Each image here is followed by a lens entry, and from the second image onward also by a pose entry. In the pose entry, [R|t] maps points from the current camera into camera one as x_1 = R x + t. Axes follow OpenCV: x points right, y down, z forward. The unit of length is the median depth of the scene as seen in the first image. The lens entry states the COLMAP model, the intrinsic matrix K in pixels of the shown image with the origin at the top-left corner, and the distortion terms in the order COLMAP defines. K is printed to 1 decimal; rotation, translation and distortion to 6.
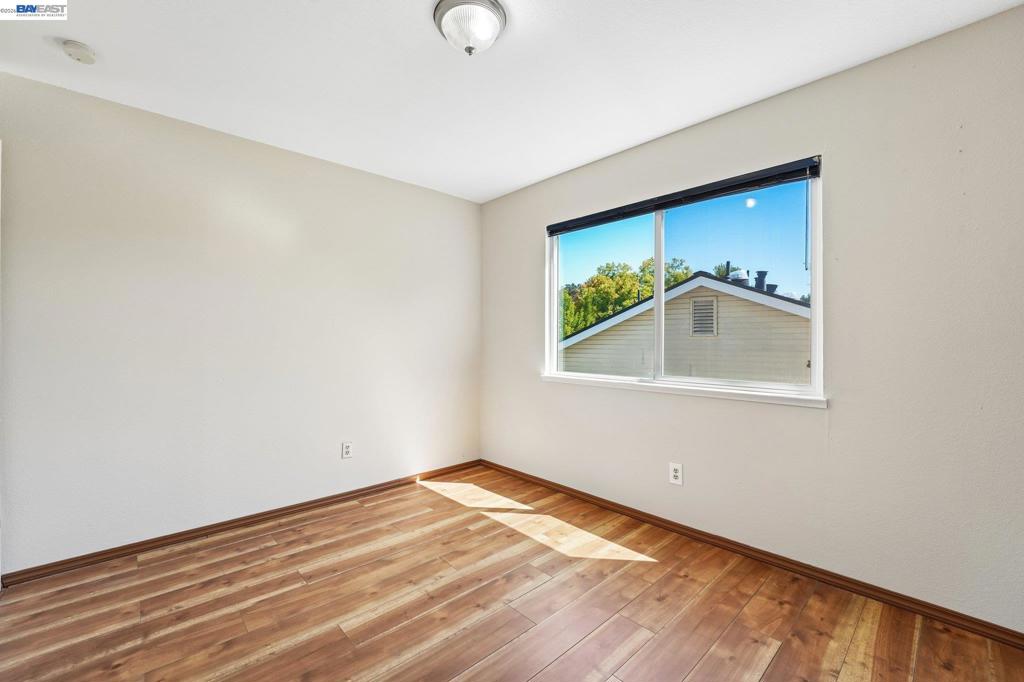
lens RADIAL K [[417.4, 0, 514.1], [0, 417.4, 340.4], [0, 0, 1]] dist [-0.015682, 0.004318]
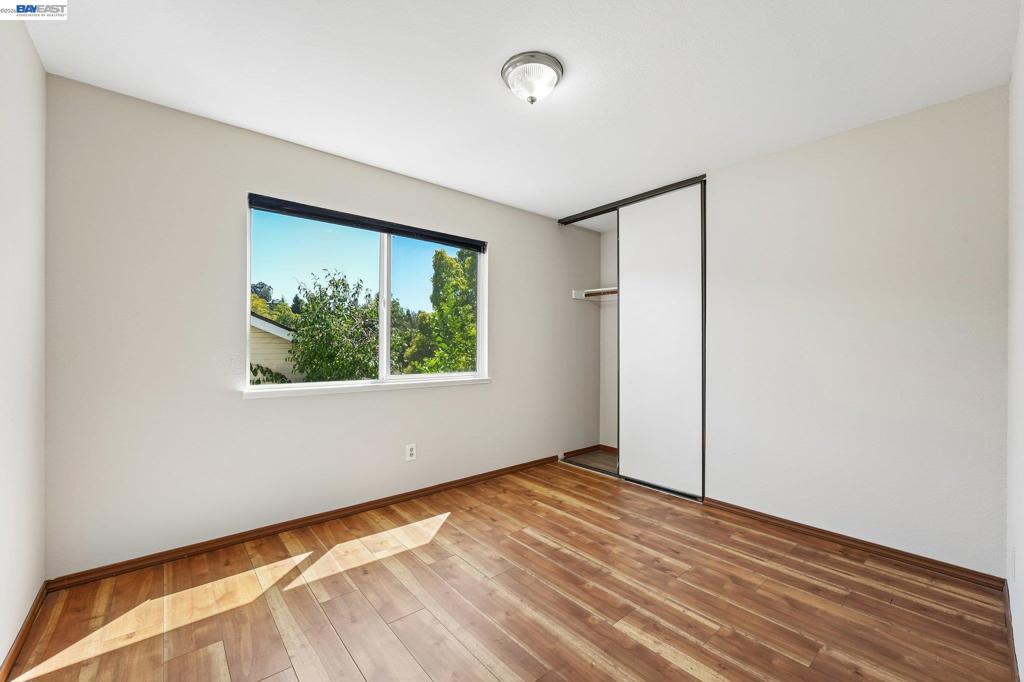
lens RADIAL K [[417.4, 0, 491.6], [0, 417.4, 345.2], [0, 0, 1]] dist [-0.015682, 0.004318]
pose [[0.067236, 0.001319, 0.997736, -0.849510], [-0.002810, 0.999995, -0.001133, -0.000196], [-0.997733, -0.002727, 0.067240, 0.681225]]
